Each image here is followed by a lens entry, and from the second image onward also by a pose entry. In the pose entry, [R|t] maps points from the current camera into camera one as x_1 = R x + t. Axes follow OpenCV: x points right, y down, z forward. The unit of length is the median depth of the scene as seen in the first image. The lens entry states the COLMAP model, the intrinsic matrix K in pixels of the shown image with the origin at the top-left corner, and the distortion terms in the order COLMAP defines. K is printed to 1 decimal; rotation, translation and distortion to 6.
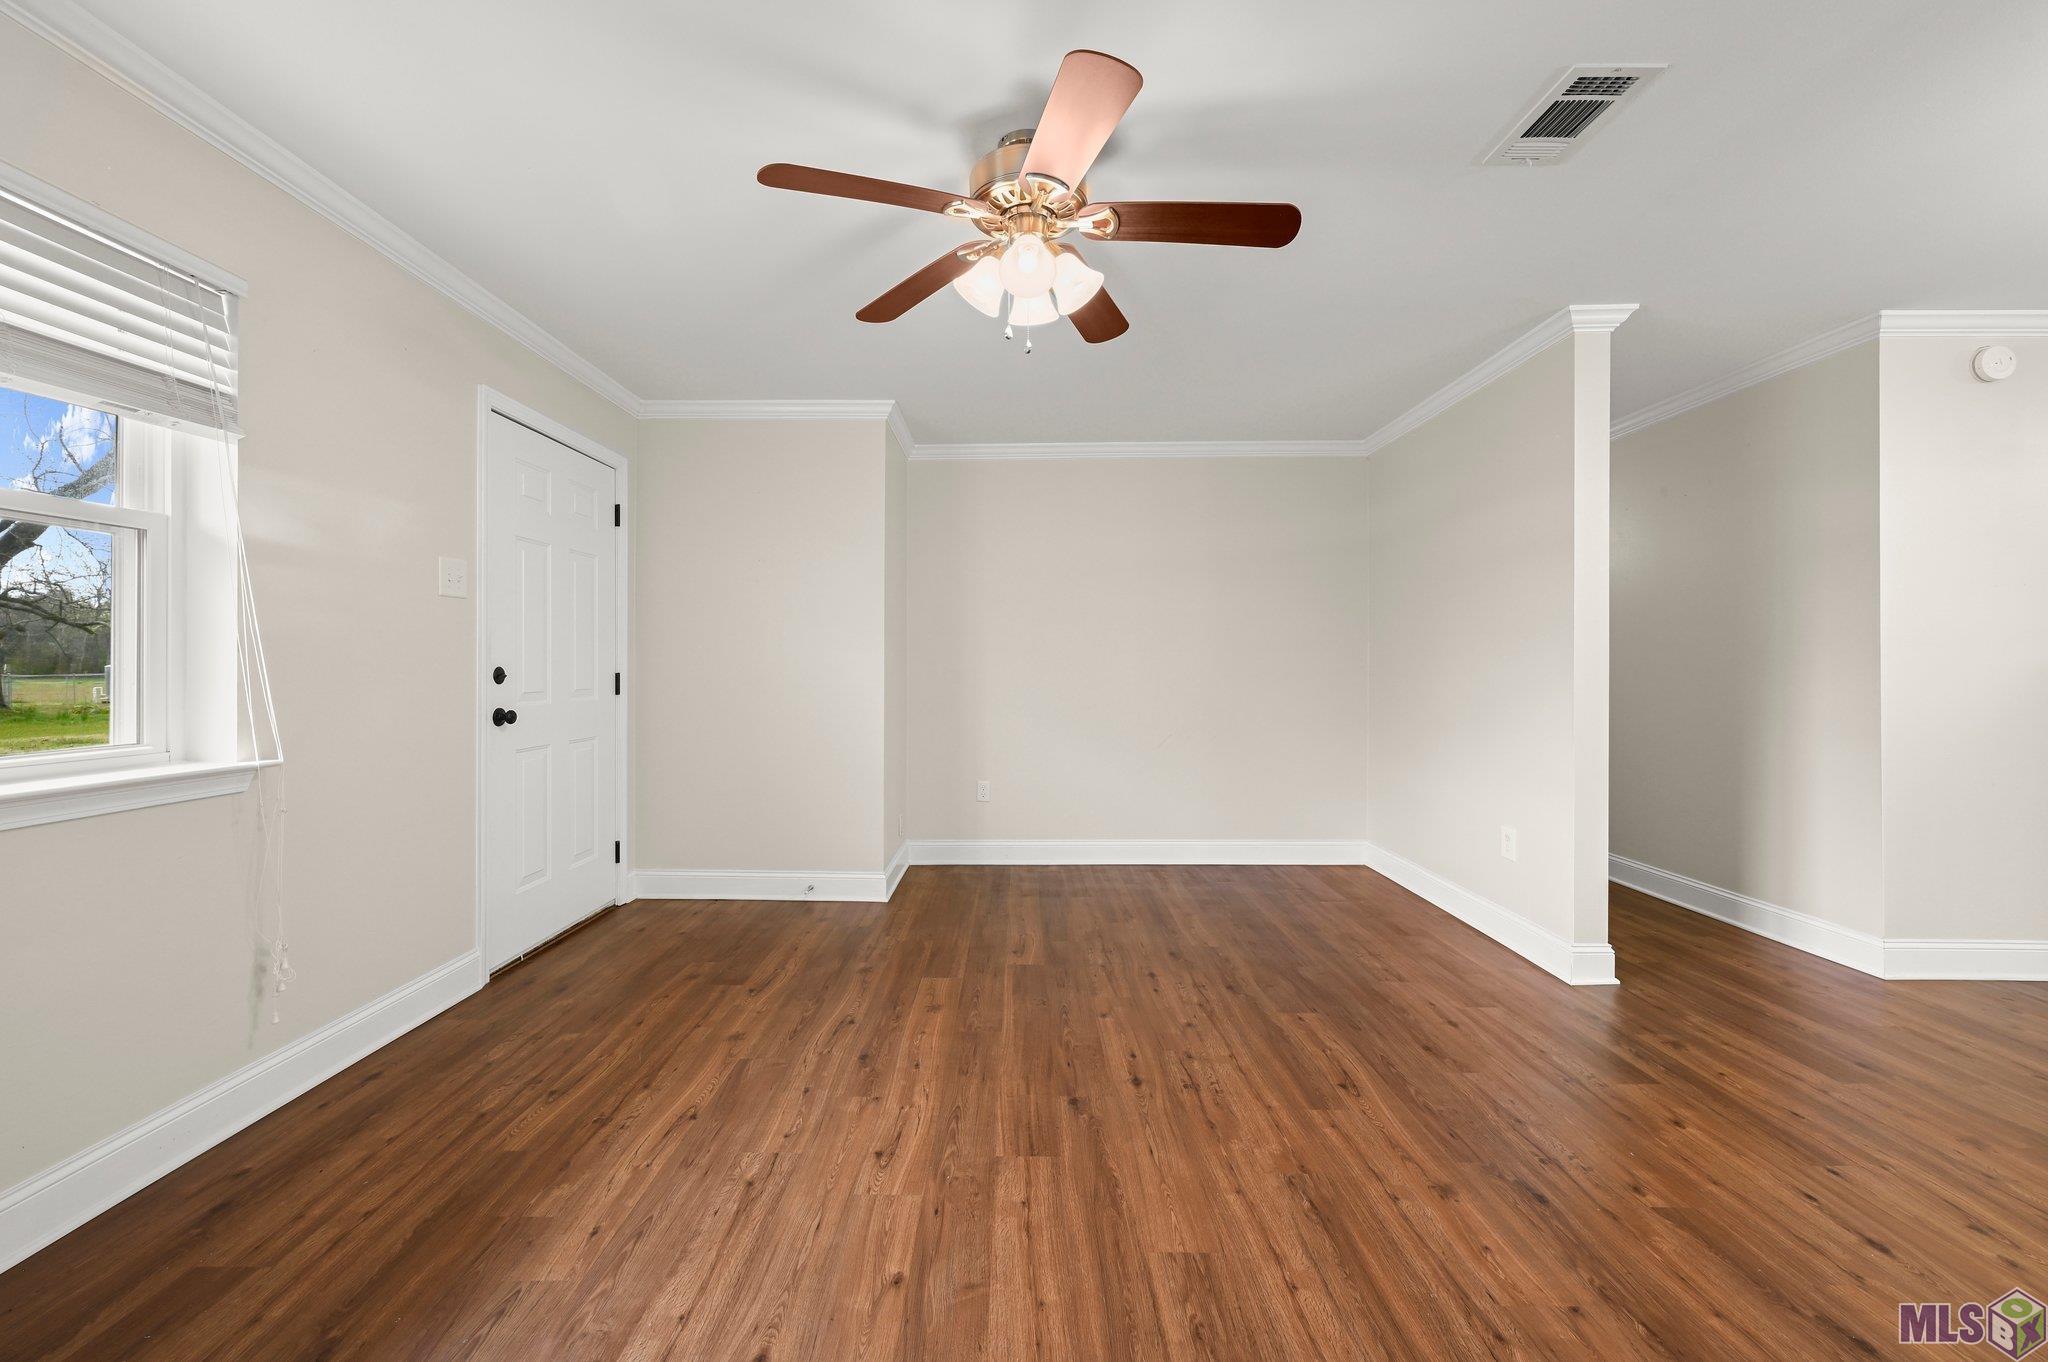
lens RADIAL K [[810.8, 0, 1009.9], [0, 810.8, 664.7], [0, 0, 1]] dist [0.002051, -0.000248]
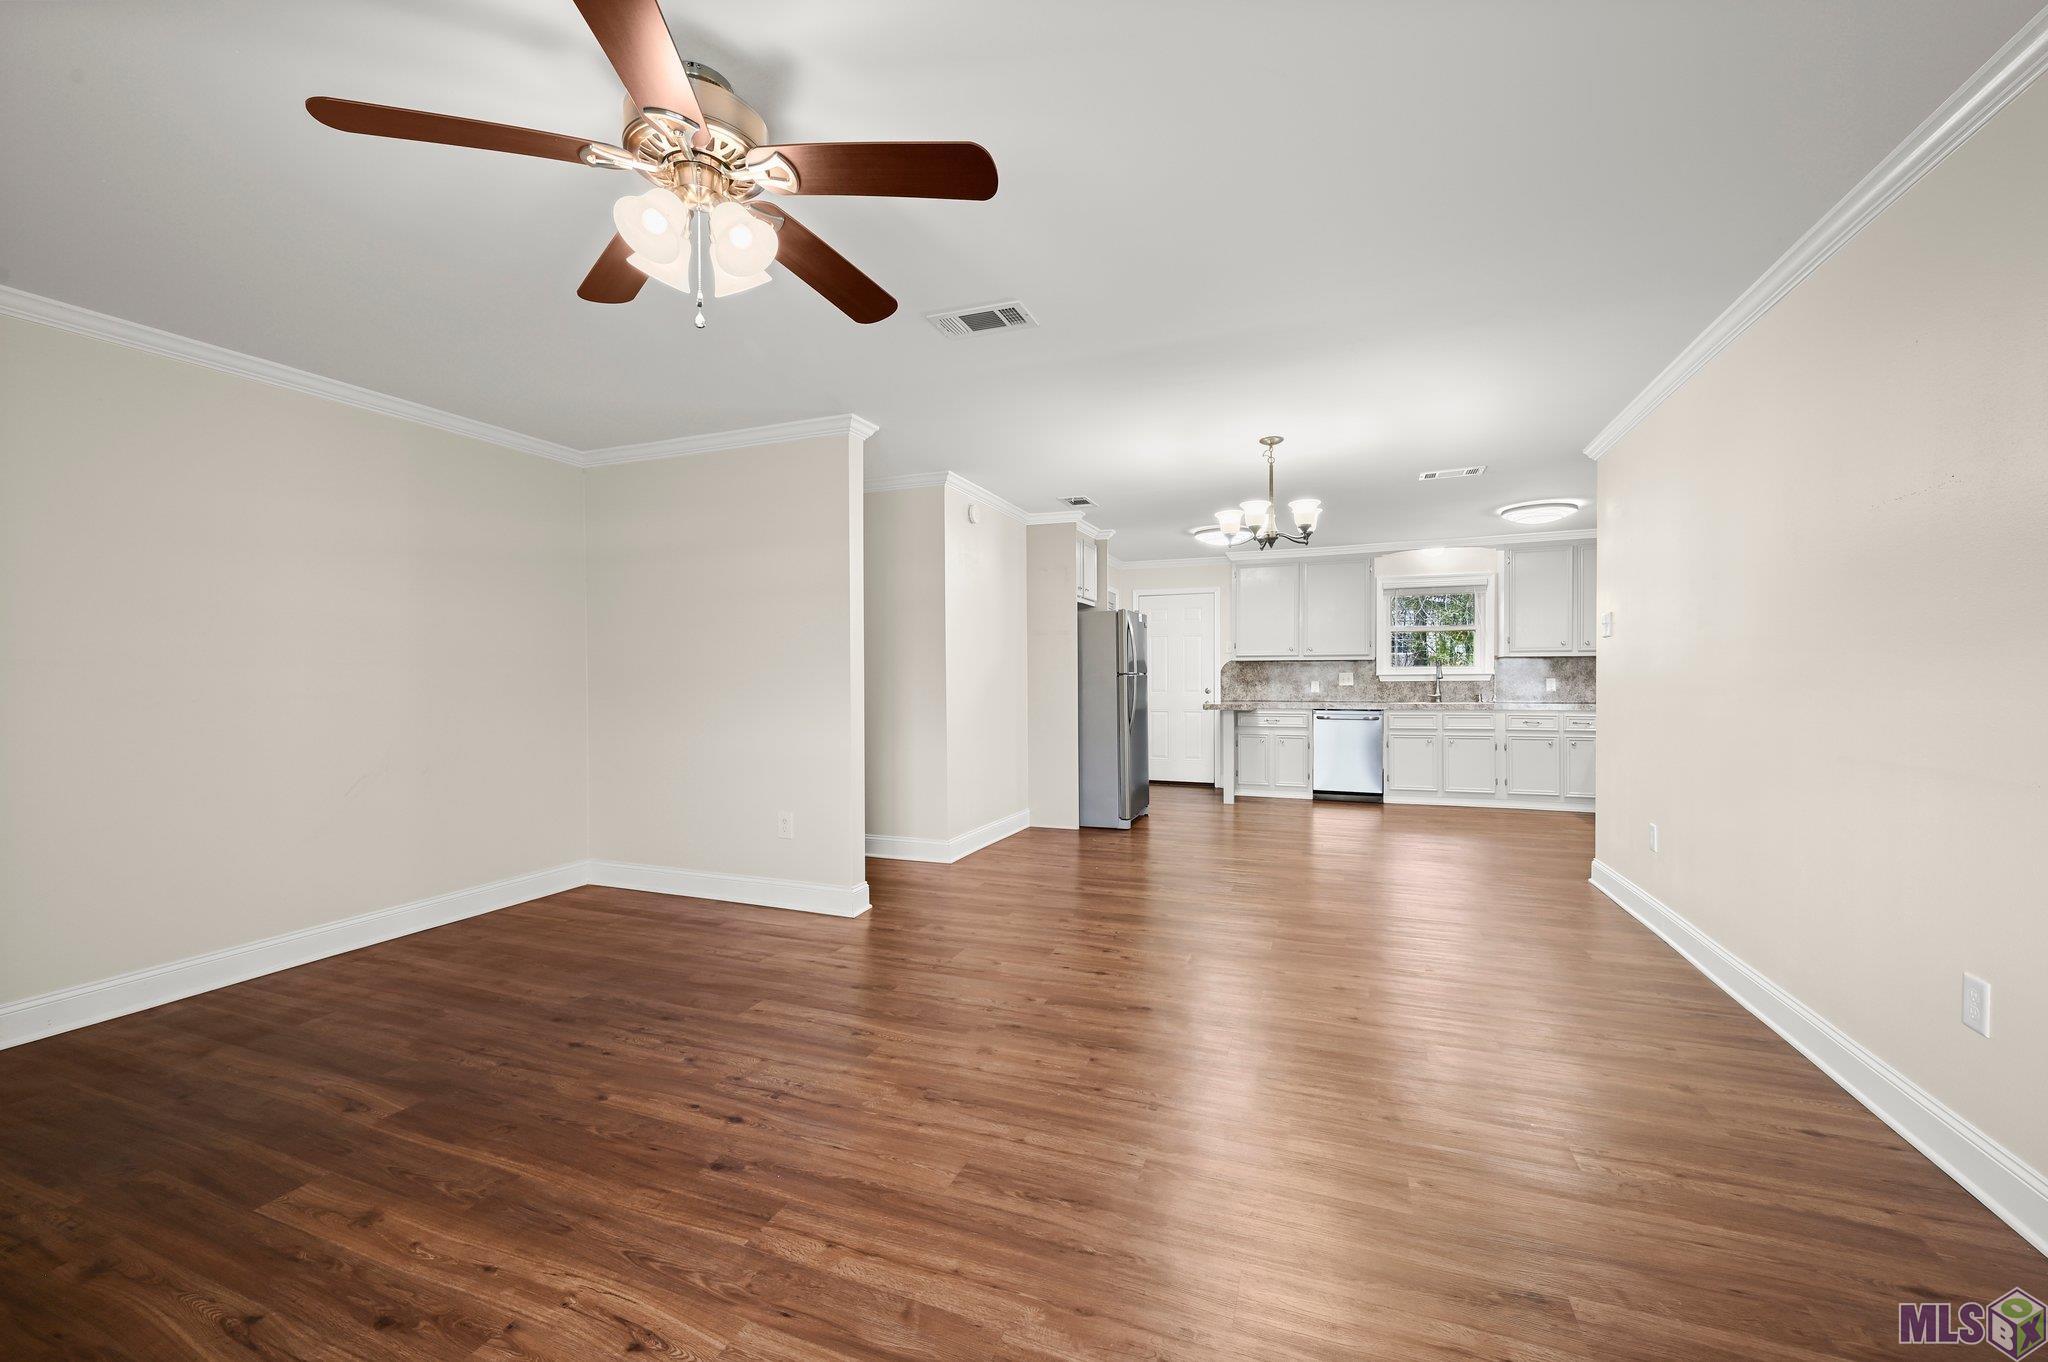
lens RADIAL K [[810.8, 0, 1013.9], [0, 810.8, 682.9], [0, 0, 1]] dist [0.002051, -0.000248]
pose [[0.363189, -0.009788, 0.931664, -0.597542], [0.002606, 0.999952, 0.009490, -0.010733], [-0.931712, -0.001019, 0.363197, 0.335104]]
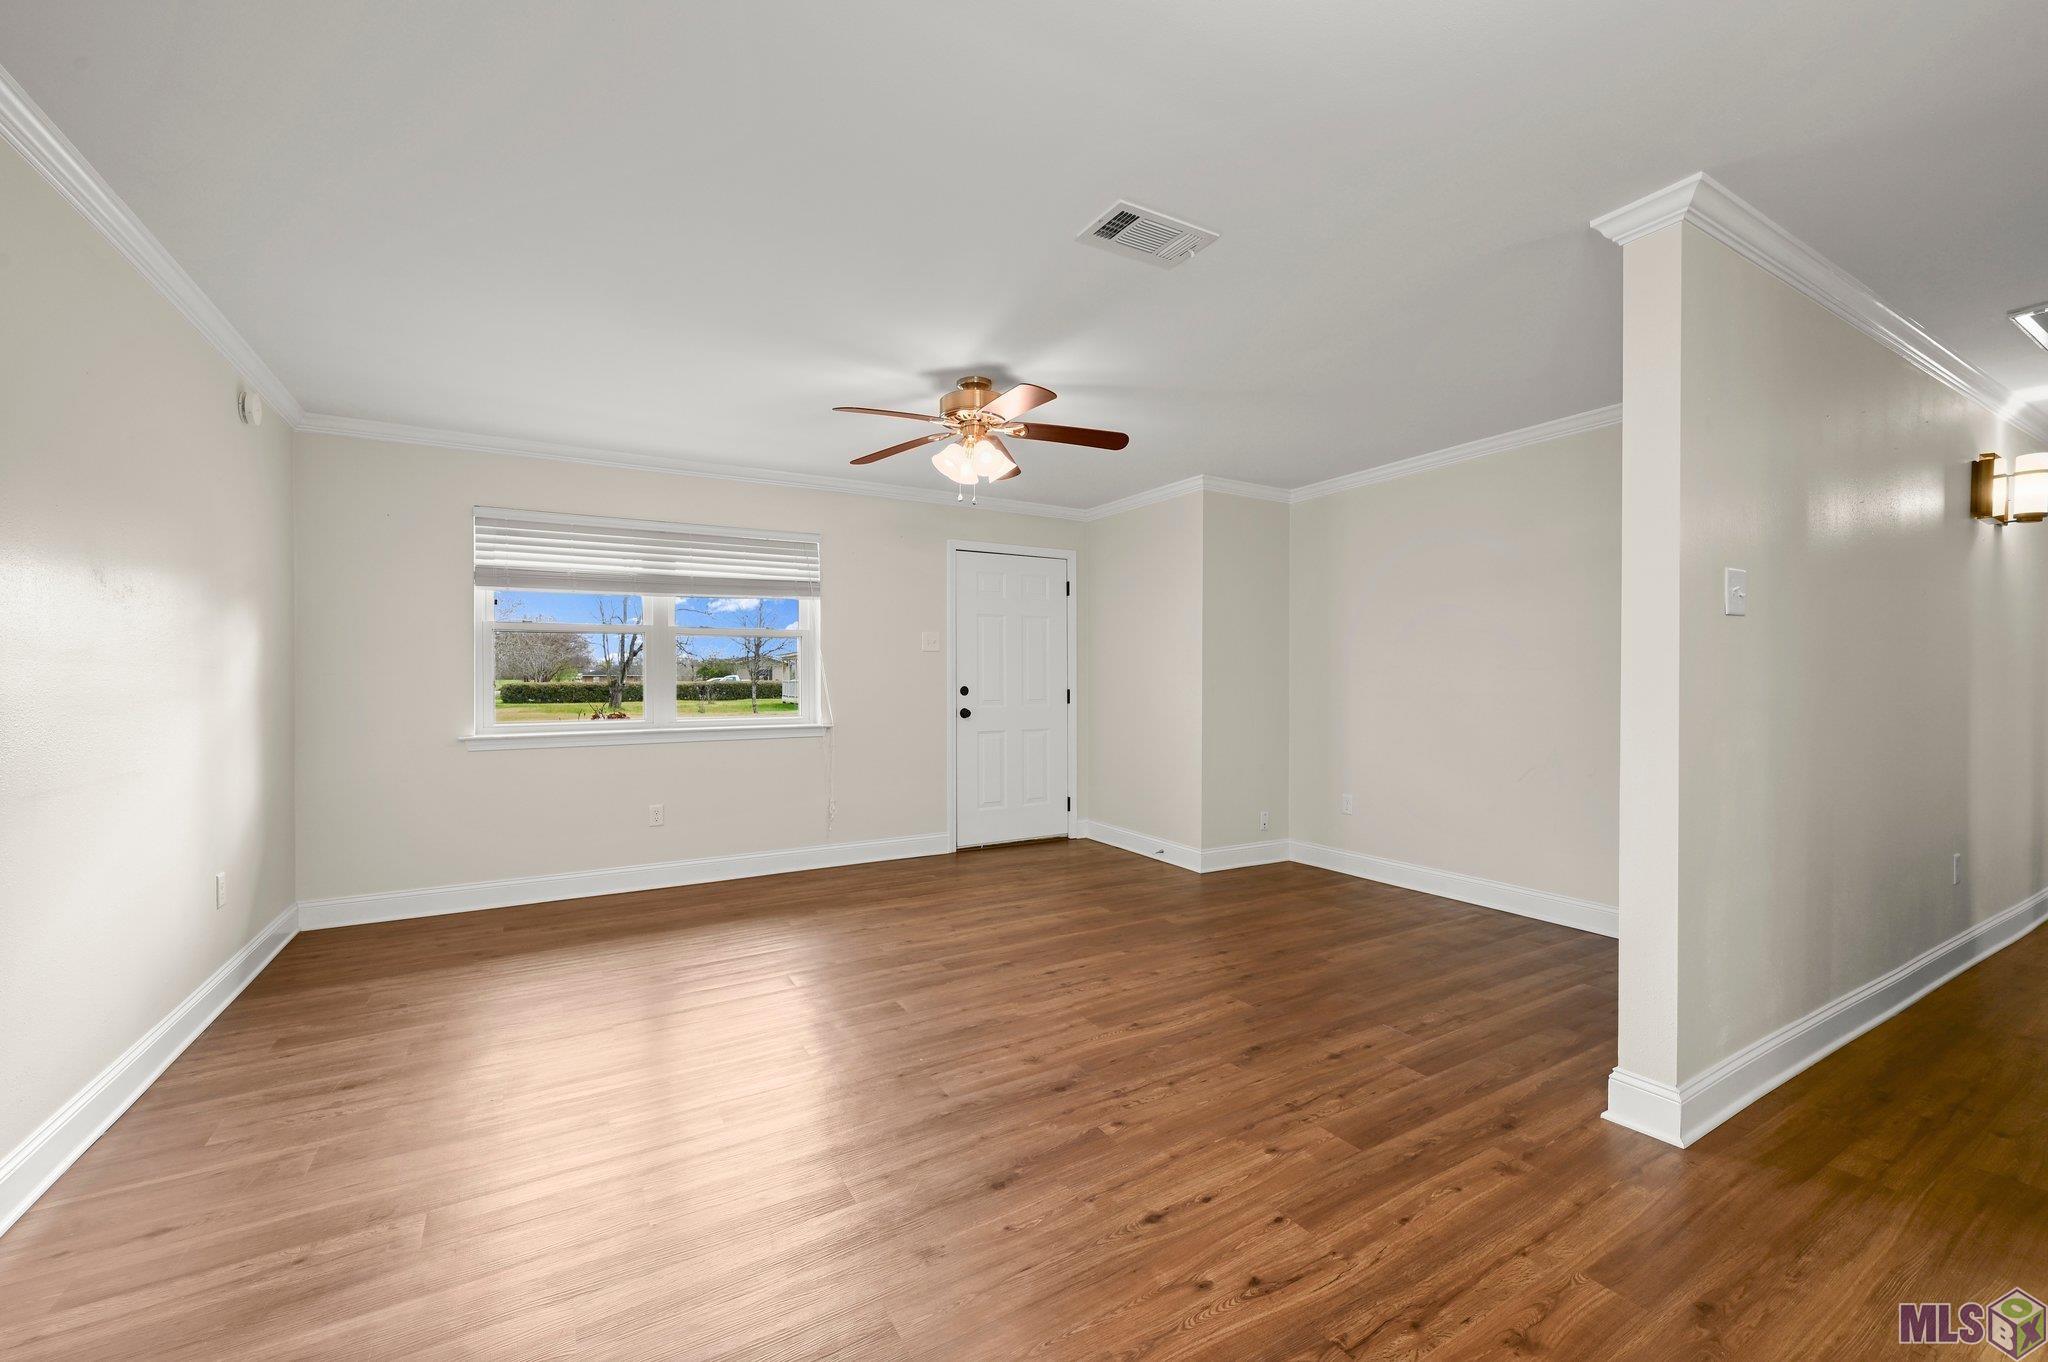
lens RADIAL K [[810.8, 0, 1020.0], [0, 810.8, 680.6], [0, 0, 1]] dist [0.002051, -0.000248]
pose [[0.519094, 0.002906, -0.854712, 1.352624], [0.003644, 0.999978, 0.005613, -0.026099], [0.854710, -0.006028, 0.519072, 0.183807]]
